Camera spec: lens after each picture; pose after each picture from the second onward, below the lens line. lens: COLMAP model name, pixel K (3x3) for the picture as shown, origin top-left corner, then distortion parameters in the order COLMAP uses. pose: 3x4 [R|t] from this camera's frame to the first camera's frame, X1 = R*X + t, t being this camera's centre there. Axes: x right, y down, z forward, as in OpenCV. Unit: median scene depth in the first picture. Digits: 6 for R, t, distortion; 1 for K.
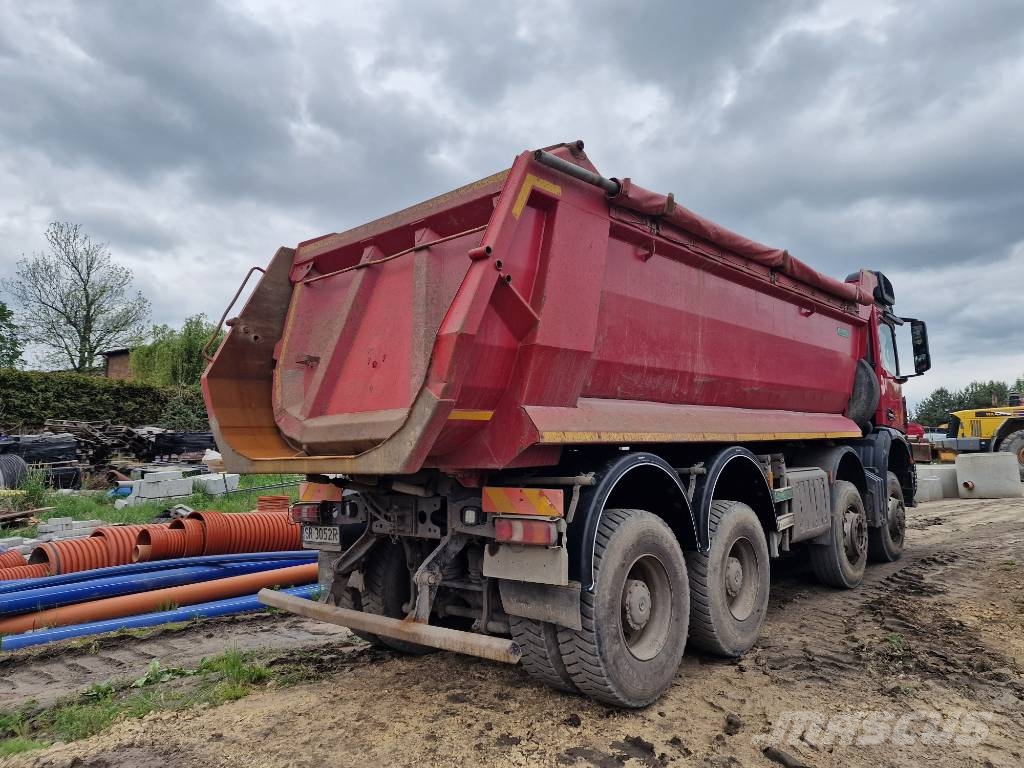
lens RADIAL K [[691.5, 0, 512.0], [0, 691.5, 384.0], [0, 0, 1]] dist [0.088198, -0.086797]
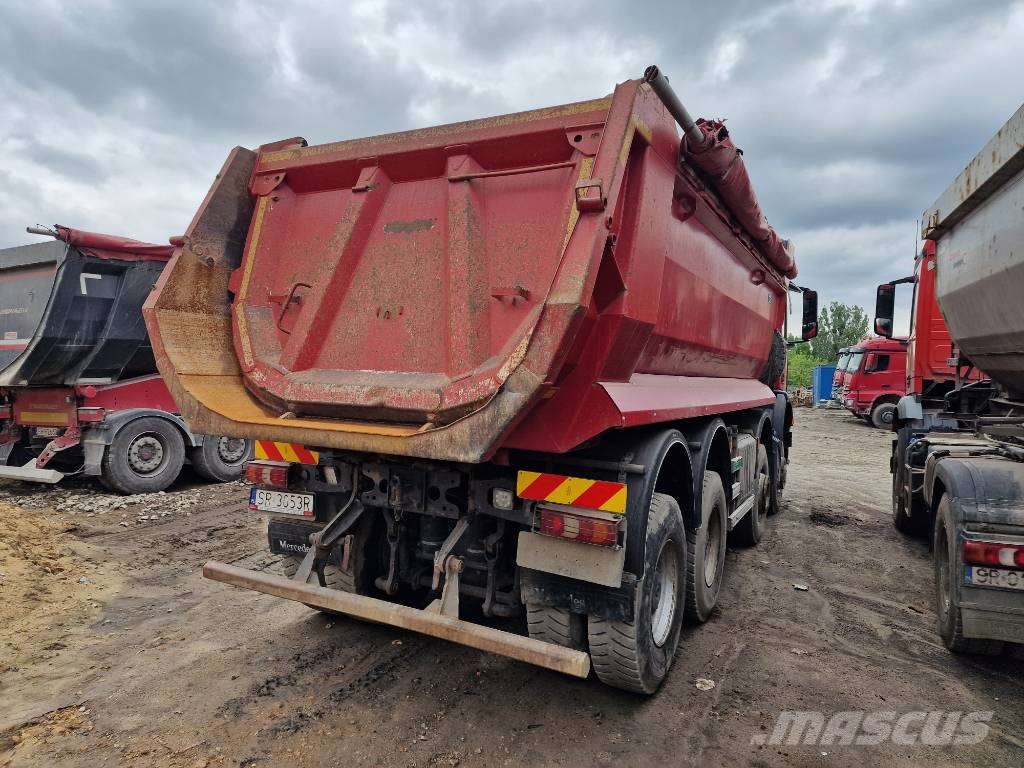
lens RADIAL K [[691.5, 0, 512.0], [0, 691.5, 384.0], [0, 0, 1]] dist [0.088198, -0.086797]
pose [[0.971166, 0.055289, 0.231903, -0.223308], [-0.079407, 0.992211, 0.095982, -0.033550], [-0.224790, -0.111629, 0.967992, 0.134749]]
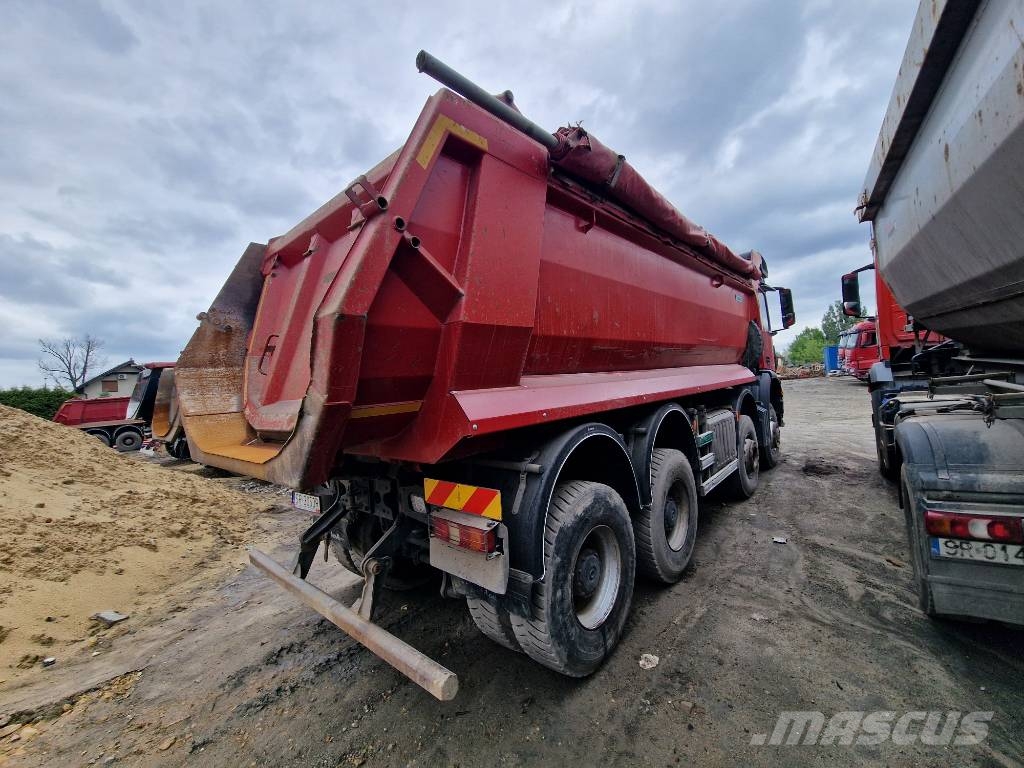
lens RADIAL K [[429.6, 0, 504.1], [0, 429.6, 380.0], [0, 0, 1]] dist [0.010682, -0.008452]
pose [[0.998706, -0.050552, -0.005477, 0.064110], [0.050828, 0.995481, 0.080215, -0.019703], [0.001397, -0.080390, 0.996763, 0.351604]]
